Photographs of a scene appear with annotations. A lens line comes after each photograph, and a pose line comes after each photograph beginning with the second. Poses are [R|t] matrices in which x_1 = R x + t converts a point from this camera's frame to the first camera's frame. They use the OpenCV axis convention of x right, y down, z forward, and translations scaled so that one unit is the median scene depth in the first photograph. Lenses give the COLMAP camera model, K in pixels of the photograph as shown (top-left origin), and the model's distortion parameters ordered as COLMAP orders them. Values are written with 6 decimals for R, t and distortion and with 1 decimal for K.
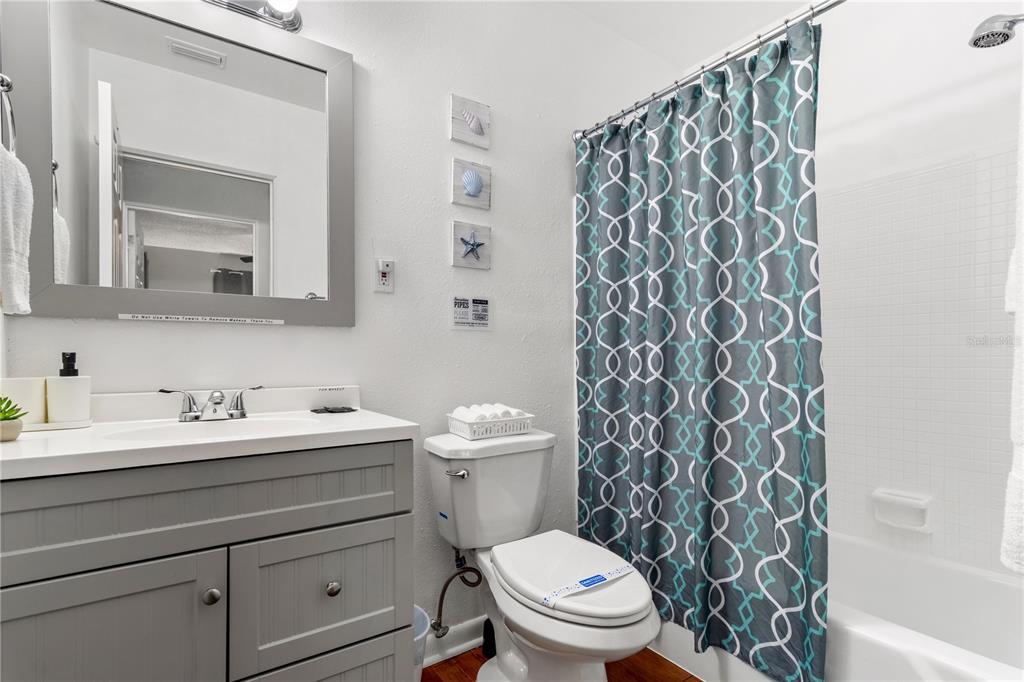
lens RADIAL K [[489.5, 0, 508.8], [0, 489.5, 351.5], [0, 0, 1]] dist [0.001701, -0.000231]
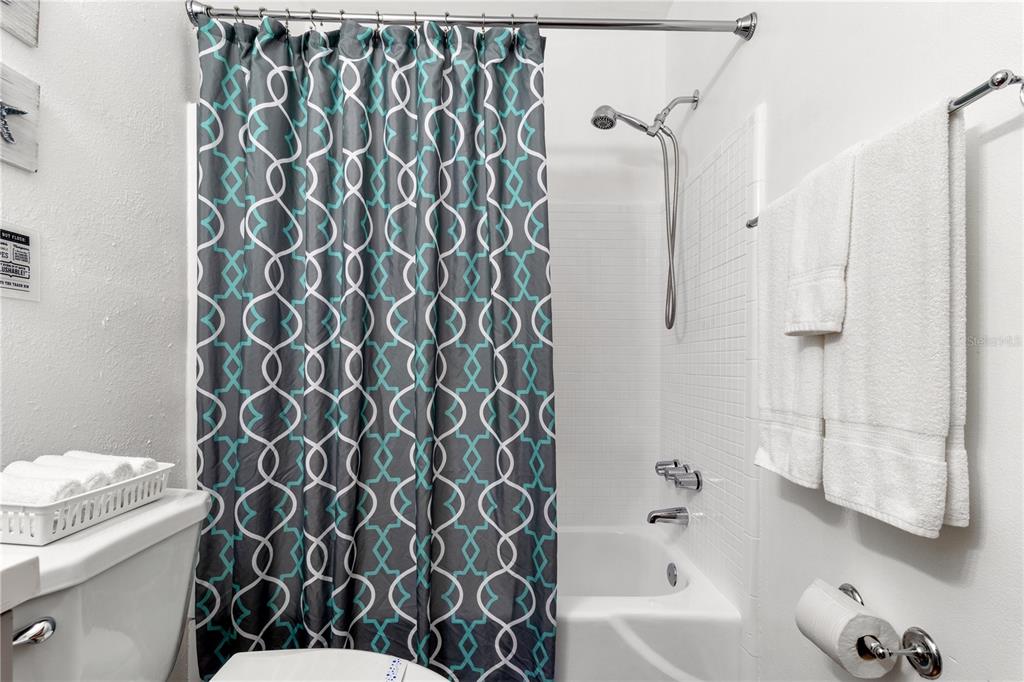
lens RADIAL K [[487.2, 0, 515.1], [0, 487.2, 362.7], [0, 0, 1]] dist [0.002315, -0.000532]
pose [[0.556571, 0.010662, 0.830731, -0.187571], [-0.021596, 0.999765, 0.001638, 0.007857], [-0.830519, -0.018853, 0.556671, 0.374618]]
